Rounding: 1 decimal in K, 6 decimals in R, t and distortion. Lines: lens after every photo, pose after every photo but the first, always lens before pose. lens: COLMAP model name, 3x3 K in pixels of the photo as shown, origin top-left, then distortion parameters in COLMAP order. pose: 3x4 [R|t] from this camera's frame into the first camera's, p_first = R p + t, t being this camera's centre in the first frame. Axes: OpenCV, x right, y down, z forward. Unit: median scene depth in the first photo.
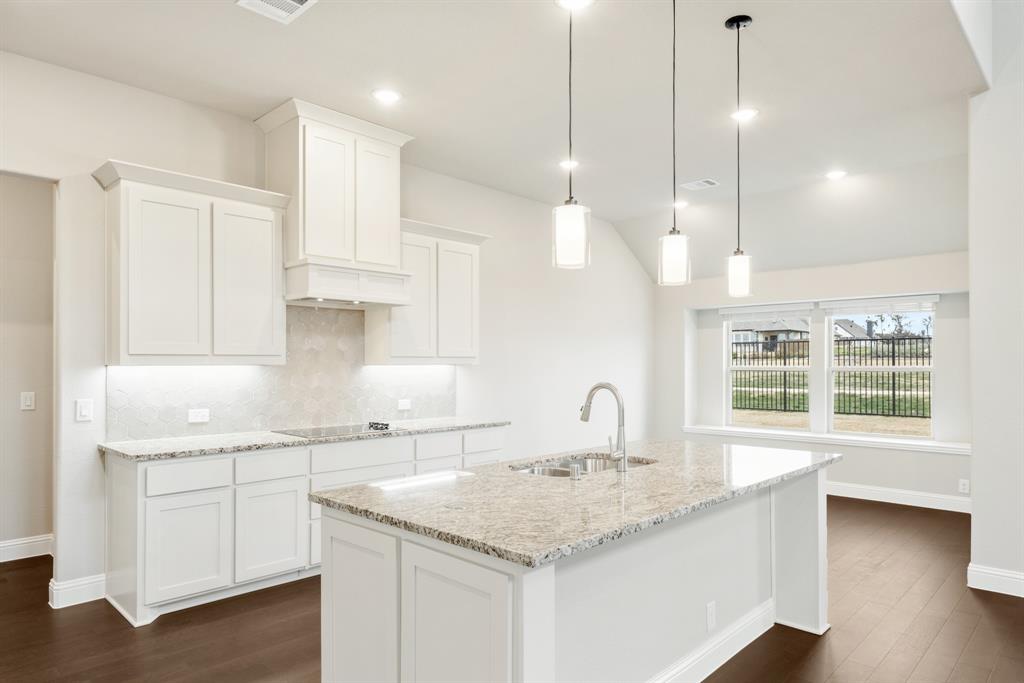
lens RADIAL K [[633.4, 0, 511.5], [0, 633.4, 357.7], [0, 0, 1]] dist [-0.000890, -0.000402]
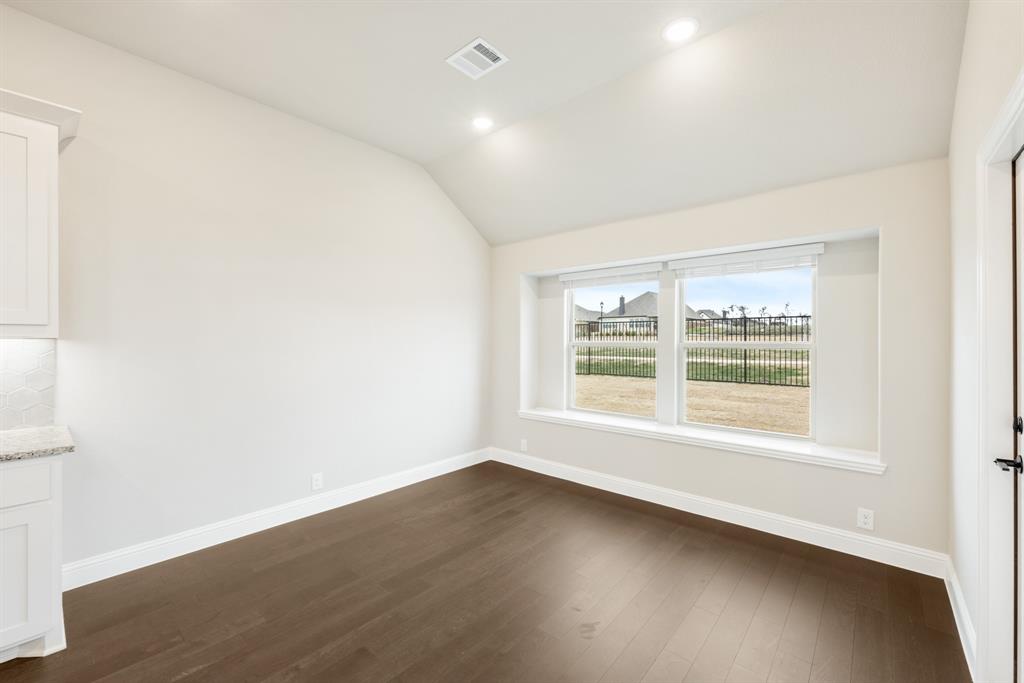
lens RADIAL K [[420.0, 0, 515.1], [0, 420.0, 338.1], [0, 0, 1]] dist [0.000006, 0.000100]
pose [[0.998591, 0.001049, 0.053061, 0.132480], [-0.001451, 0.999971, 0.007527, 0.002933], [-0.053051, -0.007593, 0.998563, 0.240014]]
